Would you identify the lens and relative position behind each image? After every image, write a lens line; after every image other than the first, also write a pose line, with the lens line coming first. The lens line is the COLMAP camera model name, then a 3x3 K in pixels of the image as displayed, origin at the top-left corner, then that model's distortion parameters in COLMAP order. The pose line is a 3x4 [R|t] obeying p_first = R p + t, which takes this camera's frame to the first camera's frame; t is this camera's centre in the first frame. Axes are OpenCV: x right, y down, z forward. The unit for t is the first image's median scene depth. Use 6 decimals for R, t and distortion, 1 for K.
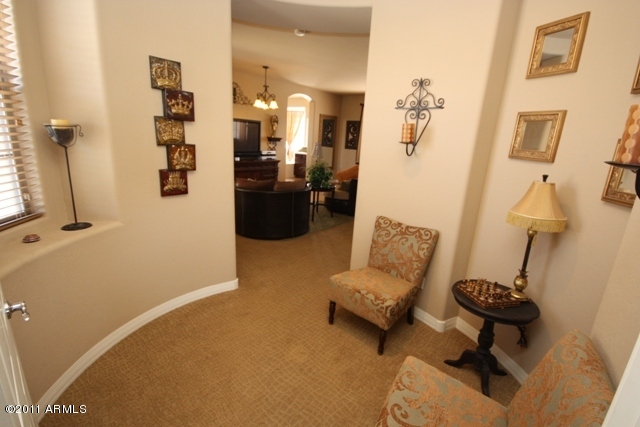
lens RADIAL K [[298.5, 0, 320.5], [0, 298.5, 211.4], [0, 0, 1]] dist [0.001983, -0.006900]
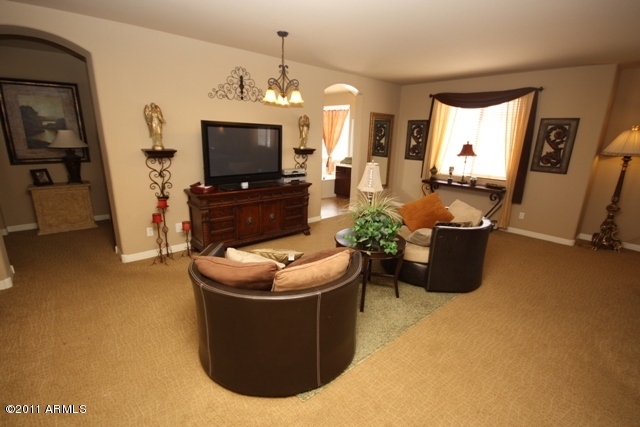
lens RADIAL K [[298.5, 0, 320.3], [0, 298.5, 214.3], [0, 0, 1]] dist [0.001983, -0.006900]
pose [[0.989186, 0.006889, -0.146504, -0.016252], [-0.006409, 0.999972, 0.003749, -0.098200], [0.146526, -0.002770, 0.989203, 0.322818]]
